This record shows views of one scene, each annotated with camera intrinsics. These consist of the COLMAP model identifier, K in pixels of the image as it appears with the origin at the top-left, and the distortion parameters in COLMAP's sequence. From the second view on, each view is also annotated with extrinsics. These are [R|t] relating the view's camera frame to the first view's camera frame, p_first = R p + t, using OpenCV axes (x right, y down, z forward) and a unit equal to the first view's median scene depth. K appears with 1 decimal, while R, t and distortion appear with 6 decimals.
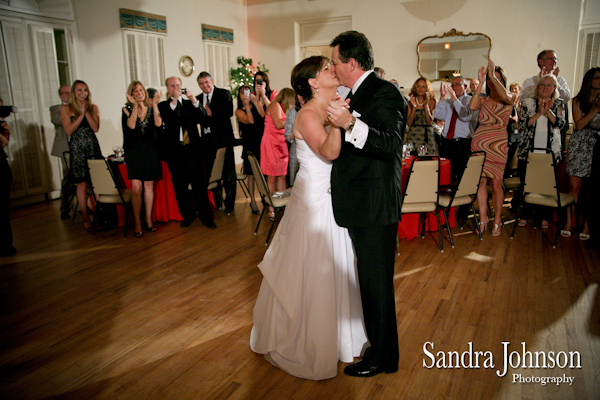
lens RADIAL K [[487.9, 0, 300.0], [0, 487.9, 200.0], [0, 0, 1]] dist [-0.129476, 0.146179]
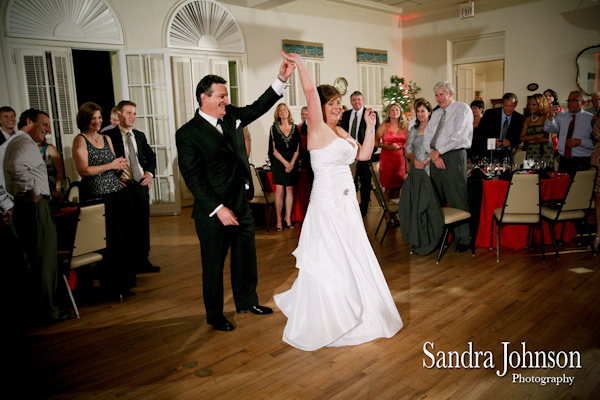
lens RADIAL K [[487.9, 0, 300.0], [0, 487.9, 200.0], [0, 0, 1]] dist [-0.129476, 0.146179]
pose [[0.938582, 0.041160, -0.342593, 0.078873], [-0.052084, 0.998384, -0.022744, 0.012898], [0.341103, 0.039191, 0.939209, -0.075712]]
